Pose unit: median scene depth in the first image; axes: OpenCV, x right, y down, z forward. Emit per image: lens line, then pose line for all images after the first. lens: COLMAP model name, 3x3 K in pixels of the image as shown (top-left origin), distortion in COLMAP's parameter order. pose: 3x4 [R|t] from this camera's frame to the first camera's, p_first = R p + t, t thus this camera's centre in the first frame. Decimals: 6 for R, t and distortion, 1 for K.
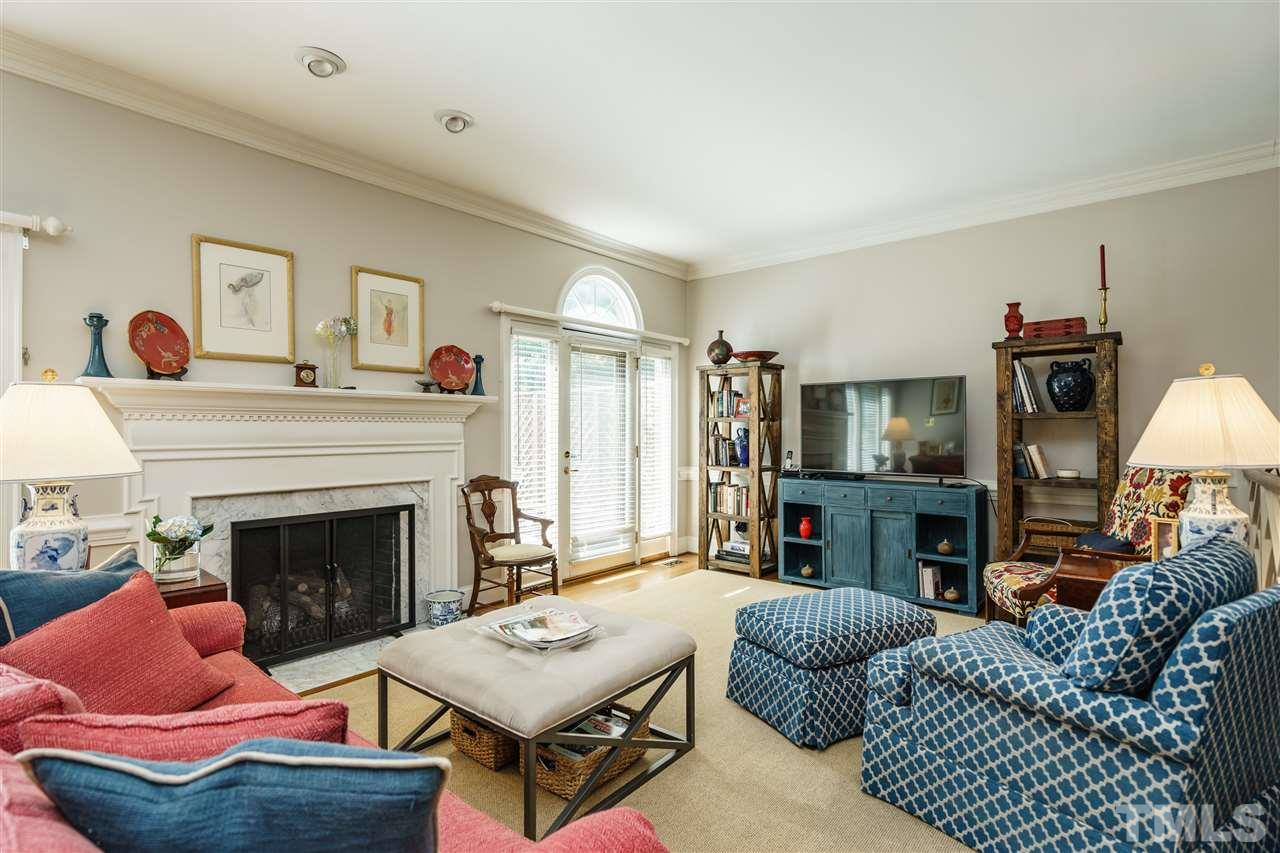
lens RADIAL K [[599.2, 0, 633.3], [0, 599.2, 433.2], [0, 0, 1]] dist [-0.004253, -0.000003]
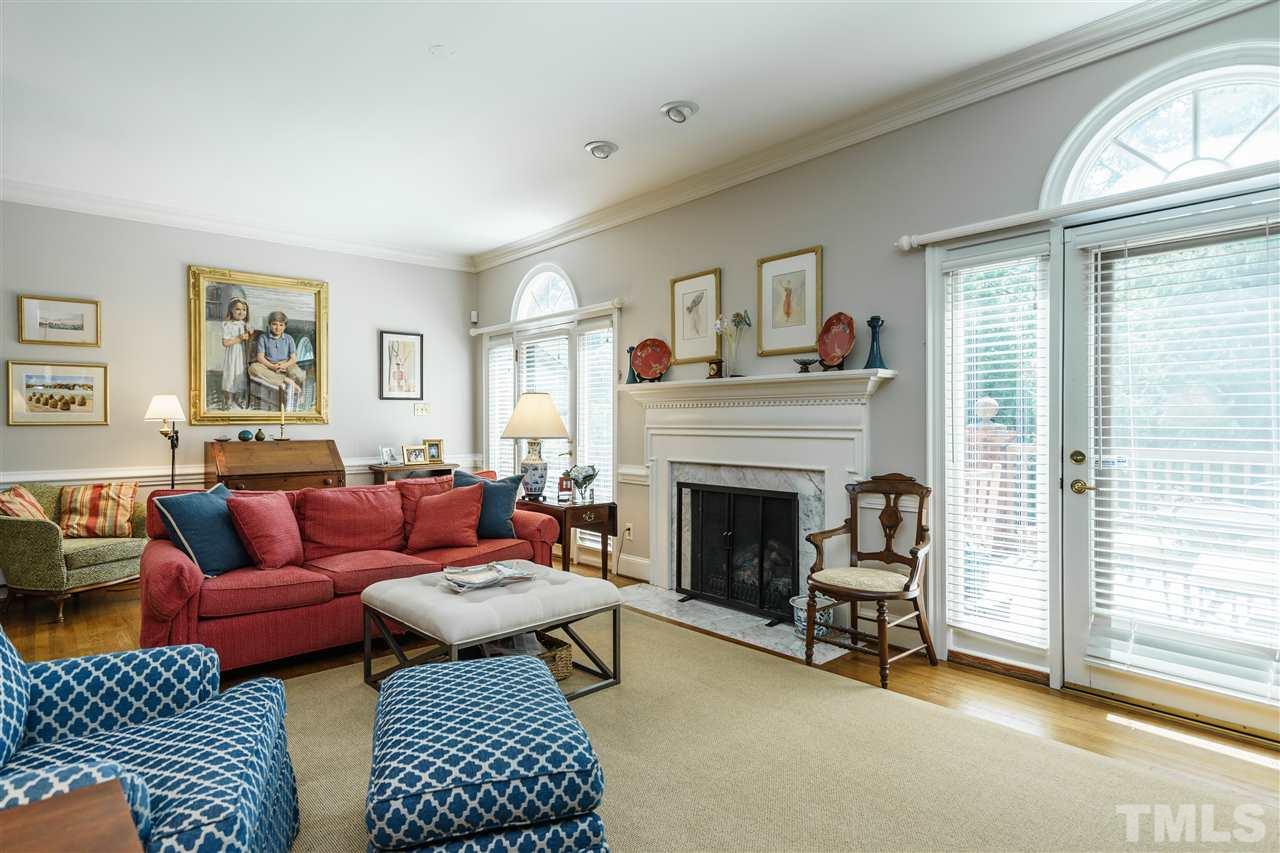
lens RADIAL K [[685.8, 0, 634.2], [0, 685.8, 428.3], [0, 0, 1]] dist [0.005130, 0.000338]
pose [[-0.133295, 0.013041, -0.990991, 0.717925], [-0.004009, 0.999898, 0.013698, 0.003485], [0.991068, 0.005799, -0.133230, 0.879167]]
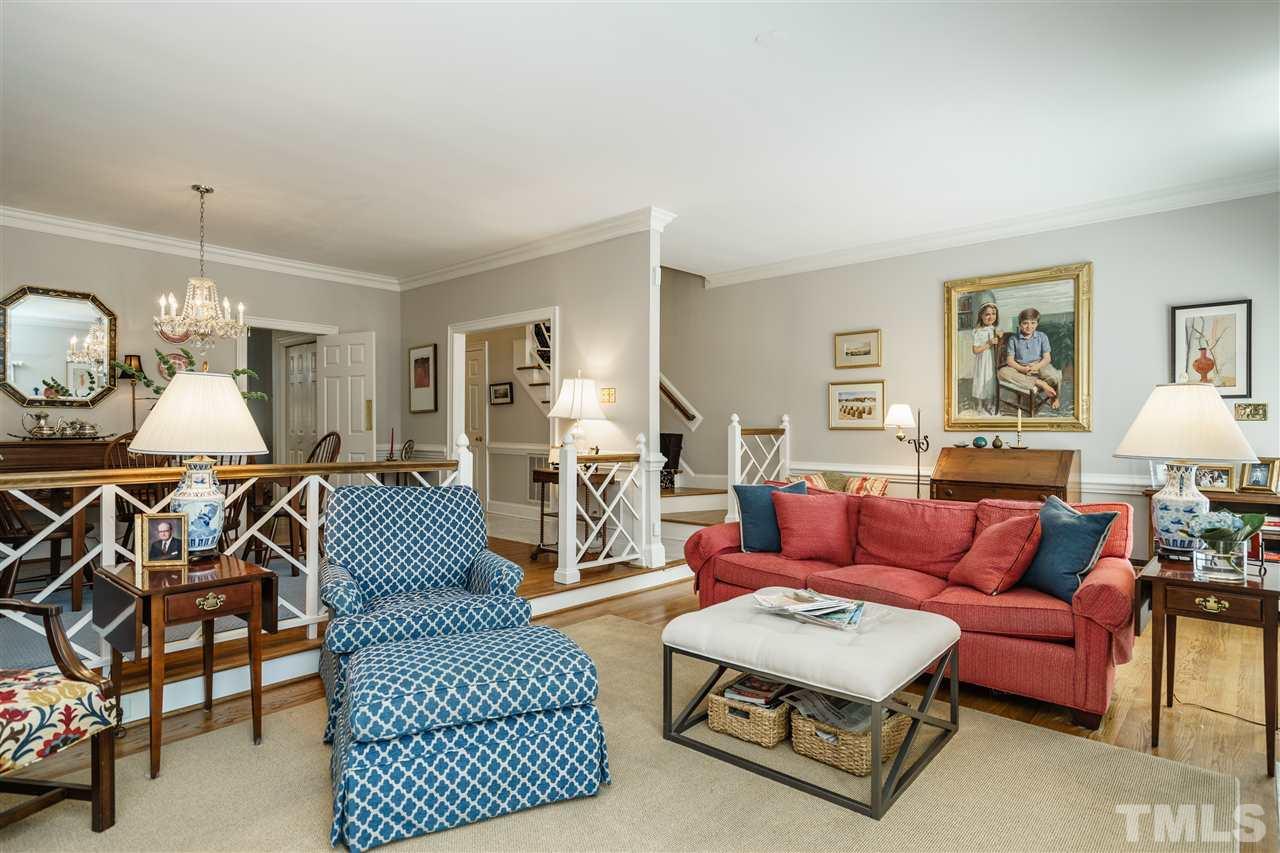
lens RADIAL K [[685.8, 0, 603.4], [0, 685.8, 428.4], [0, 0, 1]] dist [0.005130, 0.000338]
pose [[-0.999018, -0.000166, 0.044298, 0.088676], [0.000422, 0.999912, 0.013281, -0.006587], [-0.044296, 0.013287, -0.998930, 1.360381]]
